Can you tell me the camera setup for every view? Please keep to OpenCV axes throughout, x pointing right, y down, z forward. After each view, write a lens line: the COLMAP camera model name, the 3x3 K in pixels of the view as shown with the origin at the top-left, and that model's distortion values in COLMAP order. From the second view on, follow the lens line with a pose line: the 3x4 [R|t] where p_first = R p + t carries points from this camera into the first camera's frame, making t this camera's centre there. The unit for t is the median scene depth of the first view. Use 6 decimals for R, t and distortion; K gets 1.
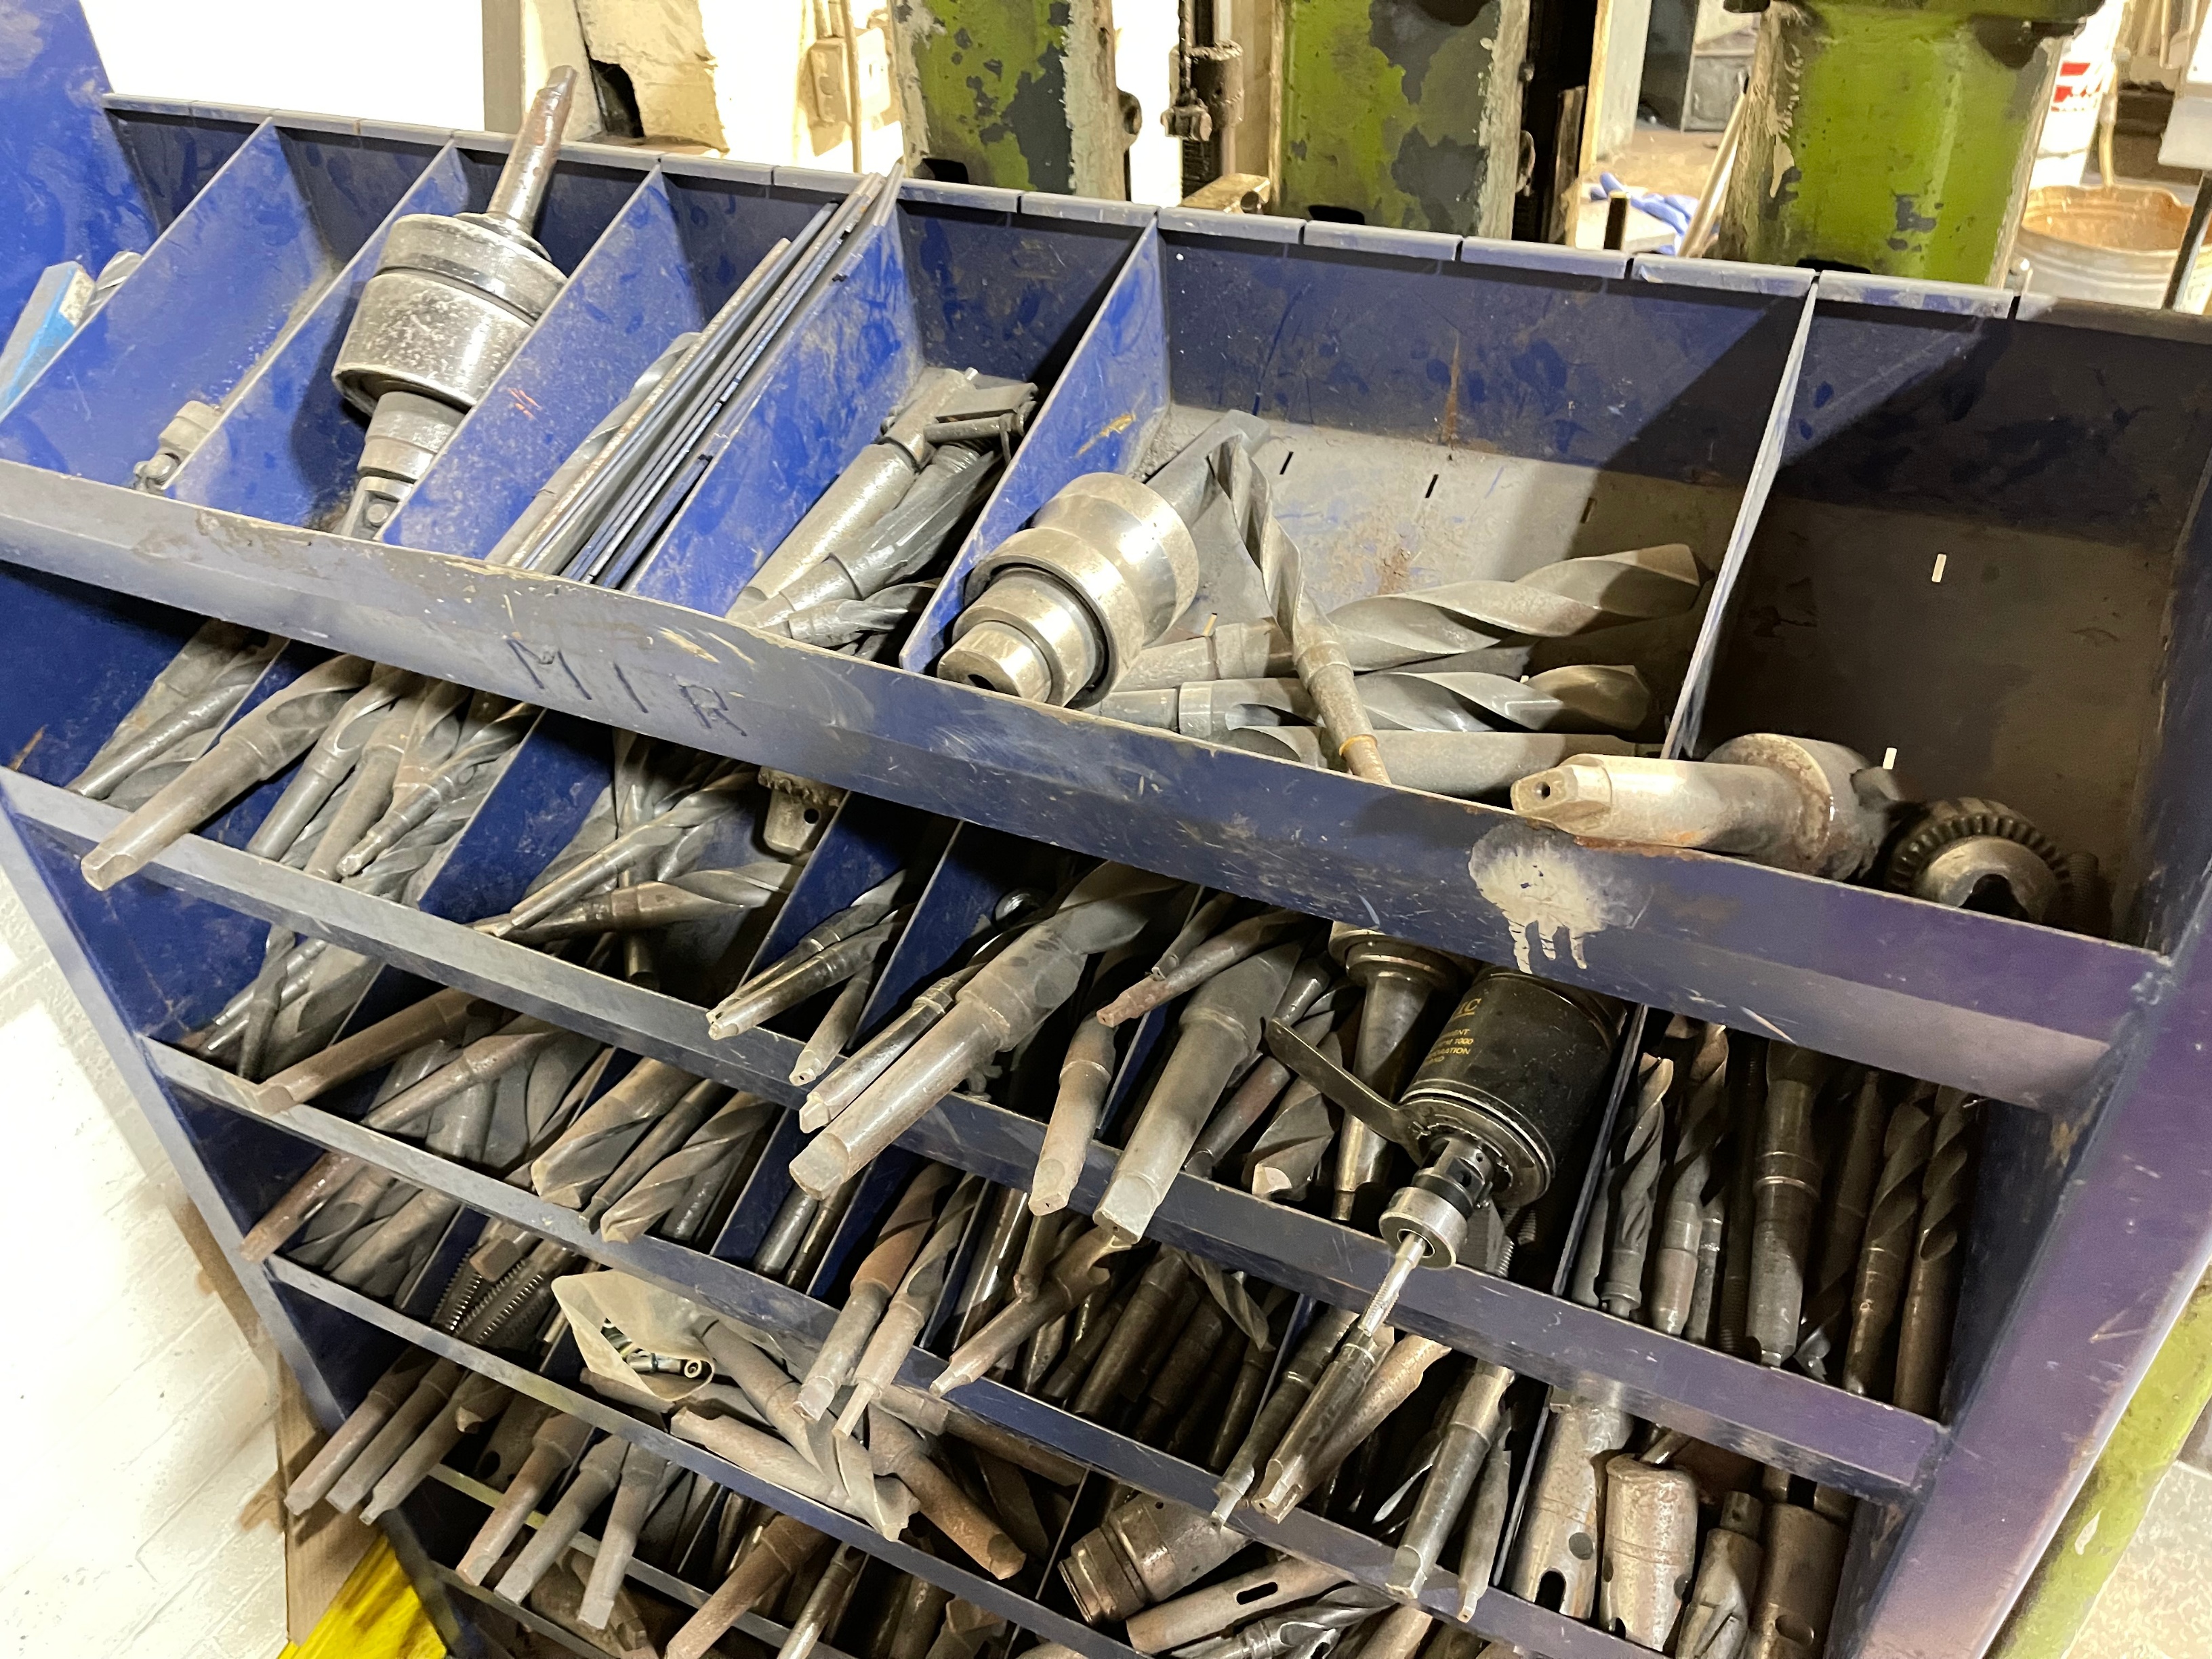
lens RADIAL K [[1695.6, 0, 1106.0], [0, 1695.6, 829.5], [0, 0, 1]] dist [0.001112, 0.000038]
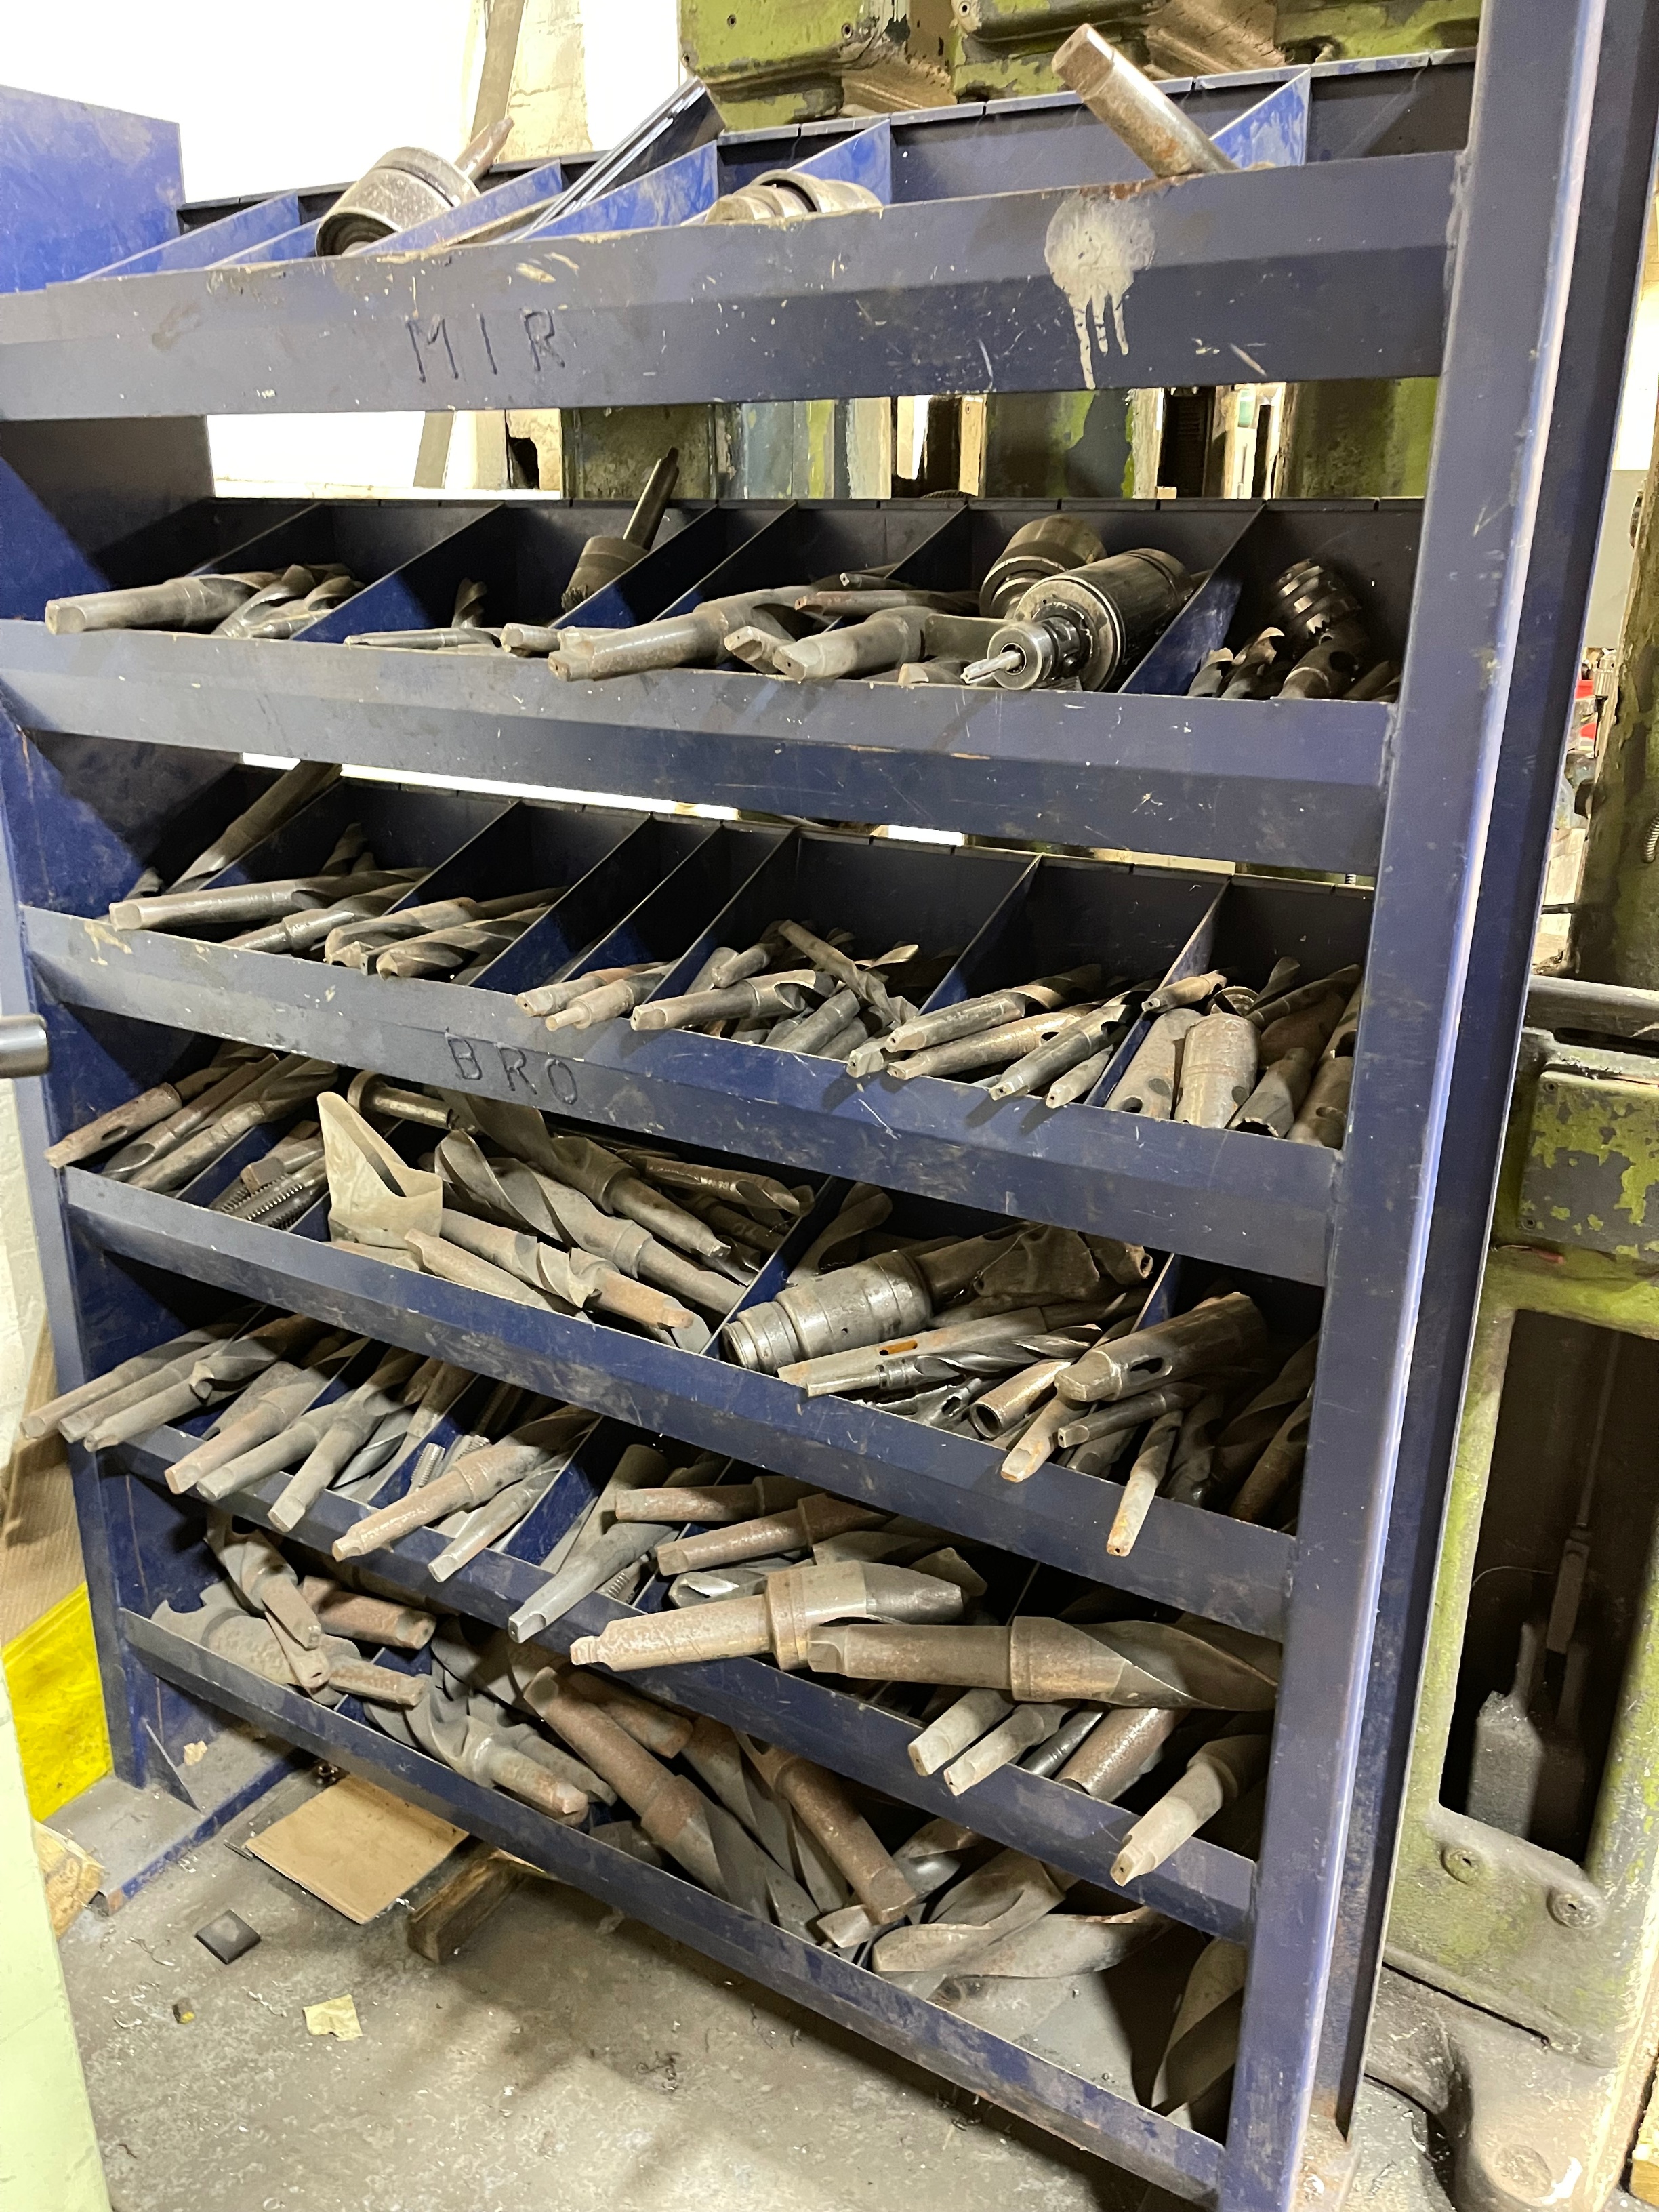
lens RADIAL K [[1667.5, 0, 872.5], [0, 1667.5, 1105.3], [0, 0, 1]] dist [0.053787, -0.101766]
pose [[0.995912, 0.083384, -0.034737, 0.123057], [-0.090121, 0.943362, -0.319291, 0.830017], [0.006146, 0.321116, 0.947020, -0.099155]]
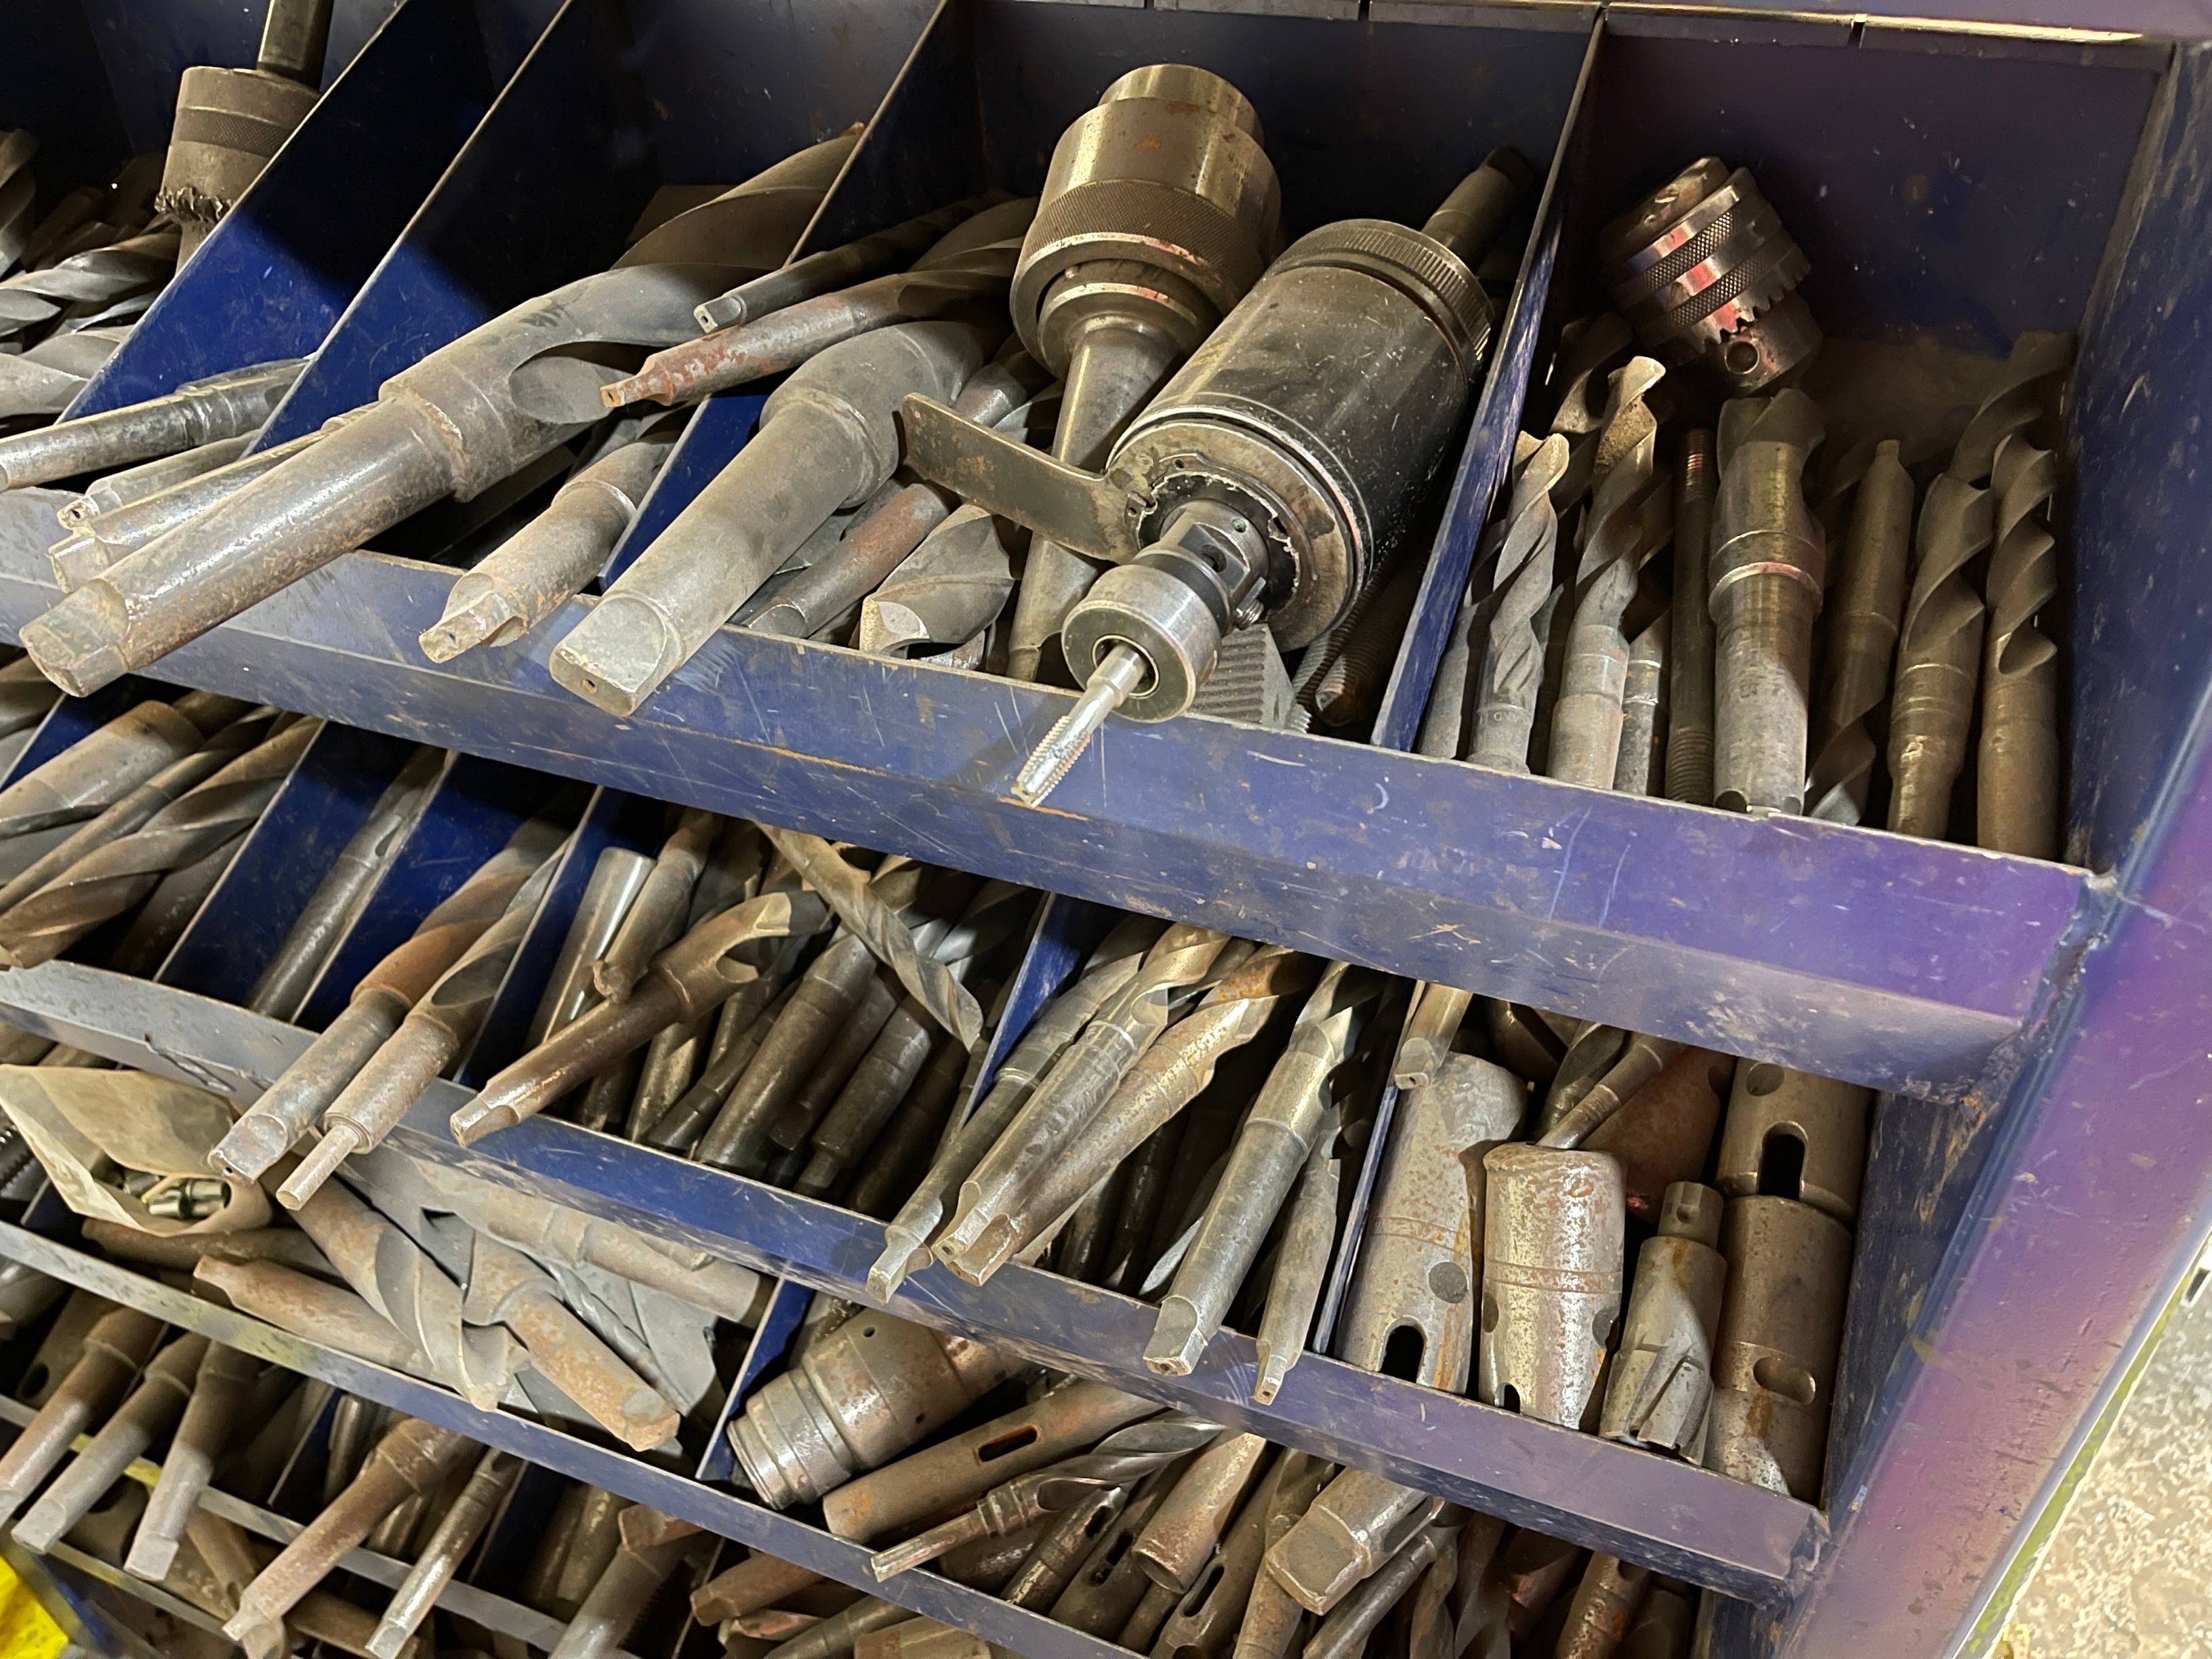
lens RADIAL K [[1667.5, 0, 1149.6], [0, 1667.5, 838.5], [0, 0, 1]] dist [0.053787, -0.101766]
pose [[0.995211, -0.032739, 0.092106, 0.116363], [0.032011, 0.999444, 0.009368, 0.247697], [-0.092361, -0.006375, 0.995705, 0.385800]]
